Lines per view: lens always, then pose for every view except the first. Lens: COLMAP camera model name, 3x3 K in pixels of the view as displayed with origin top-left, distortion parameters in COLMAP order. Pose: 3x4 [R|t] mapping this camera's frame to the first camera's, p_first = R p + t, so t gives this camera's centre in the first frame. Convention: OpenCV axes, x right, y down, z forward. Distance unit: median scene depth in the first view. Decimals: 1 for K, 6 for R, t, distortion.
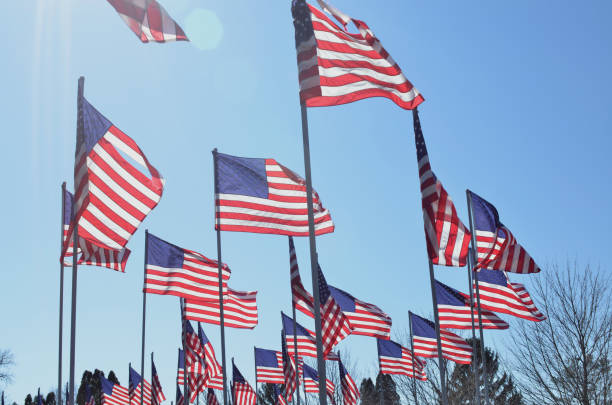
lens RADIAL K [[827.2, 0, 306.0], [0, 827.2, 202.5], [0, 0, 1]] dist [-0.139783, 0.003545]
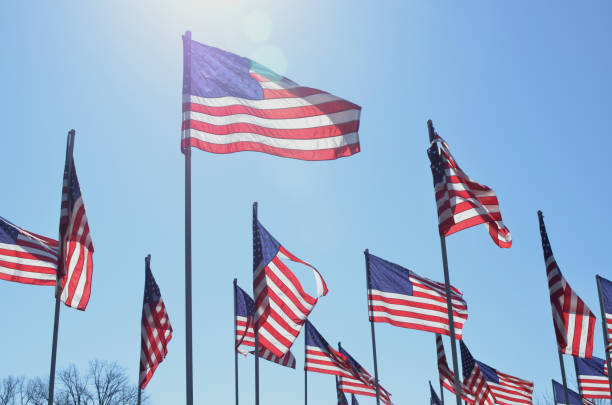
lens RADIAL K [[851.9, 0, 303.8], [0, 851.9, 218.9], [0, 0, 1]] dist [-0.071141, -0.042600]
pose [[0.984824, -0.039251, -0.169060, 0.005602], [0.033982, 0.998846, -0.033953, -0.061461], [0.170197, 0.027693, 0.985021, -0.163824]]
